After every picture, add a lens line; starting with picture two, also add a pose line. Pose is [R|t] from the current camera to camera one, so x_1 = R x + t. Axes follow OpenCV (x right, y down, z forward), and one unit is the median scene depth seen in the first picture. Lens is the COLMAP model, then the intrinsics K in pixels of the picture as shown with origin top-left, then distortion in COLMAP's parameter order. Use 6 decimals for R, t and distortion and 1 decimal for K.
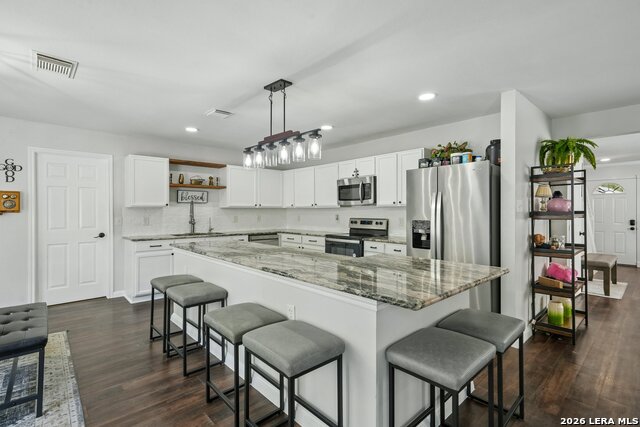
lens RADIAL K [[304.3, 0, 320.5], [0, 304.3, 210.0], [0, 0, 1]] dist [0.002917, 0.002990]
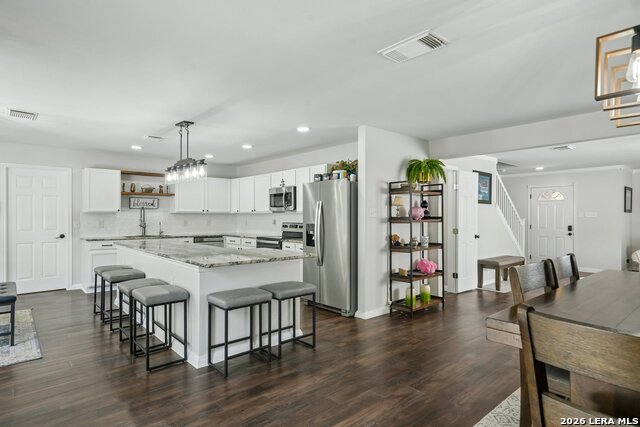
lens RADIAL K [[344.9, 0, 318.2], [0, 344.9, 216.8], [0, 0, 1]] dist [0.011351, -0.002416]
pose [[0.999892, 0.002972, -0.014365, 0.298884], [-0.002898, 0.999983, 0.005150, -0.002032], [0.014380, -0.005108, 0.999884, -0.334131]]
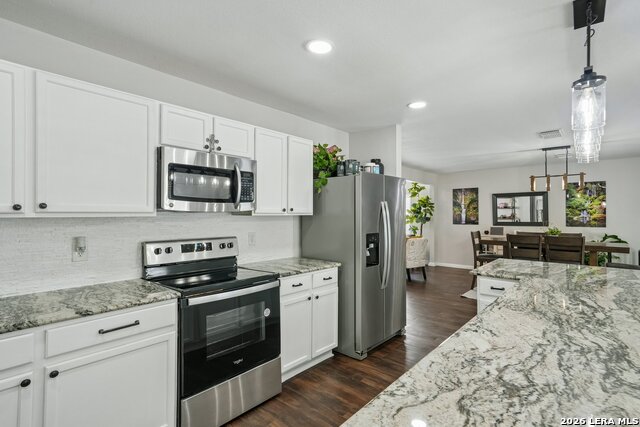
lens RADIAL K [[314.2, 0, 322.0], [0, 314.2, 212.1], [0, 0, 1]] dist [0.013499, -0.000585]
pose [[-0.105608, 0.006544, 0.994386, -0.426818], [-0.007349, 0.999946, -0.007361, -0.014874], [-0.994381, -0.008085, -0.105554, 0.974862]]
